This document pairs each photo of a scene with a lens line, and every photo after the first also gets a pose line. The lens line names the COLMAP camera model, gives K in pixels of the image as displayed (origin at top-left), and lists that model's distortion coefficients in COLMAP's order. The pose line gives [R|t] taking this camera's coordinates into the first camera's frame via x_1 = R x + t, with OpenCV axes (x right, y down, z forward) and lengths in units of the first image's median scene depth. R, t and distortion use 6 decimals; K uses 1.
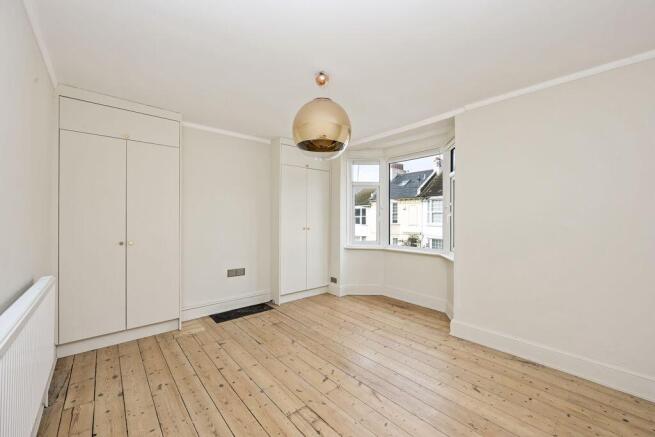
lens RADIAL K [[263.1, 0, 330.7], [0, 263.1, 217.8], [0, 0, 1]] dist [-0.001962, 0.000334]
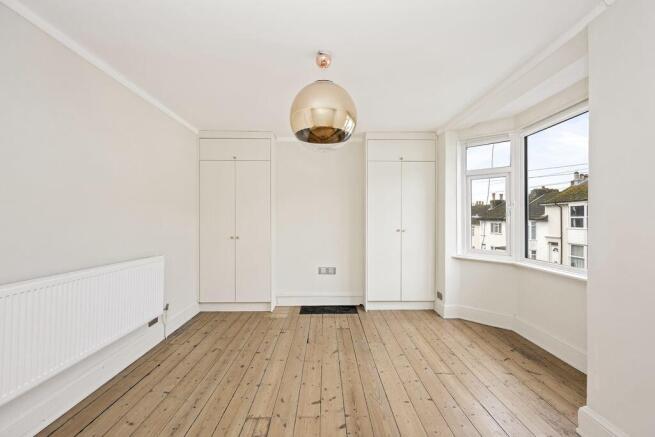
lens RADIAL K [[263.1, 0, 328.5], [0, 263.1, 220.7], [0, 0, 1]] dist [-0.001962, 0.000334]
pose [[0.764075, 0.000424, -0.645127, 0.358317], [0.002455, 0.999991, 0.003565, 0.004570], [0.645122, -0.004307, 0.764067, 0.224740]]
